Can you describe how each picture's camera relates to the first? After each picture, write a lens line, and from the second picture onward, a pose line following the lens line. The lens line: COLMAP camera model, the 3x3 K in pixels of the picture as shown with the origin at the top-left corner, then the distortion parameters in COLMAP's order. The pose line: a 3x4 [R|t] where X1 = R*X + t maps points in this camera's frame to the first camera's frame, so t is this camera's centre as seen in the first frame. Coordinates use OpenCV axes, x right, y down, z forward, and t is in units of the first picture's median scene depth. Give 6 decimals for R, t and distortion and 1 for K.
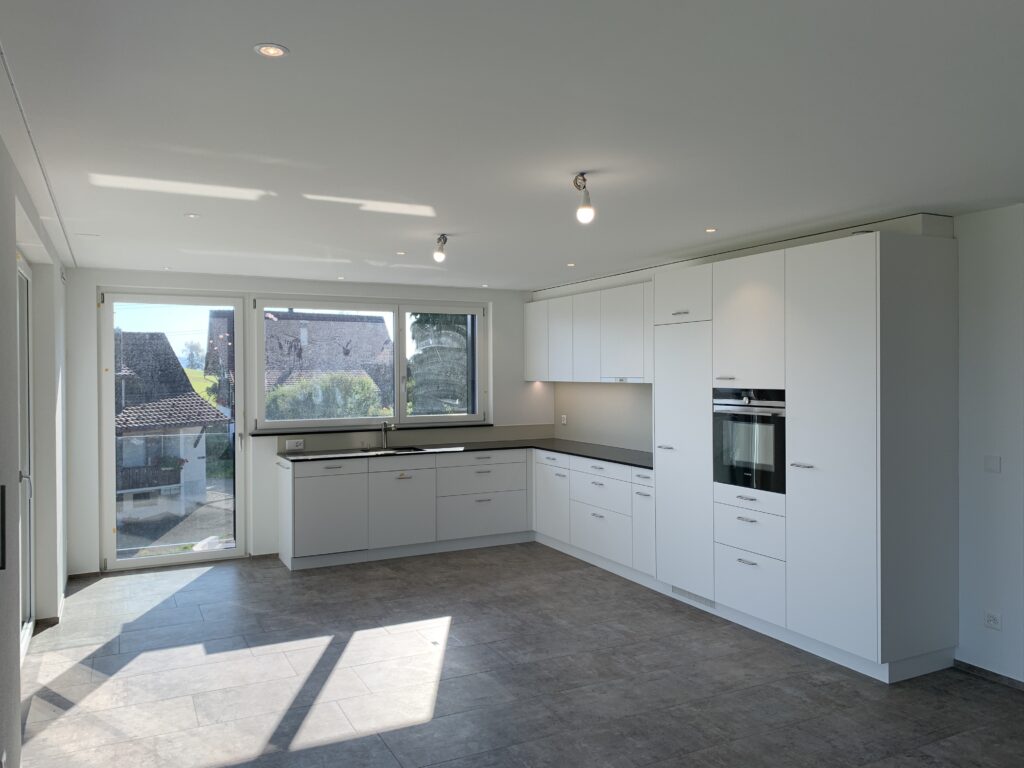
lens RADIAL K [[762.7, 0, 513.8], [0, 762.7, 374.0], [0, 0, 1]] dist [0.011789, -0.004813]
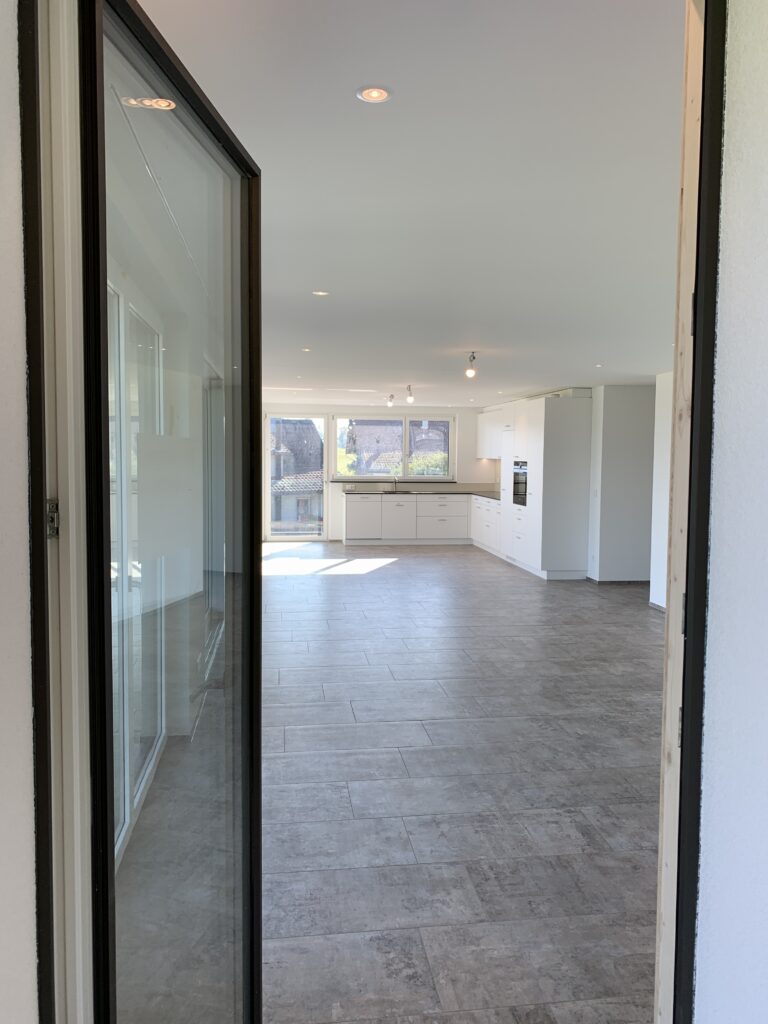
lens RADIAL K [[762.7, 0, 384.8], [0, 762.7, 513.7], [0, 0, 1]] dist [0.011789, -0.004813]
pose [[0.941764, 0.038028, -0.334117, 0.458558], [-0.012058, 0.996765, 0.079461, -0.000239], [0.336058, -0.070805, 0.939176, -0.840278]]
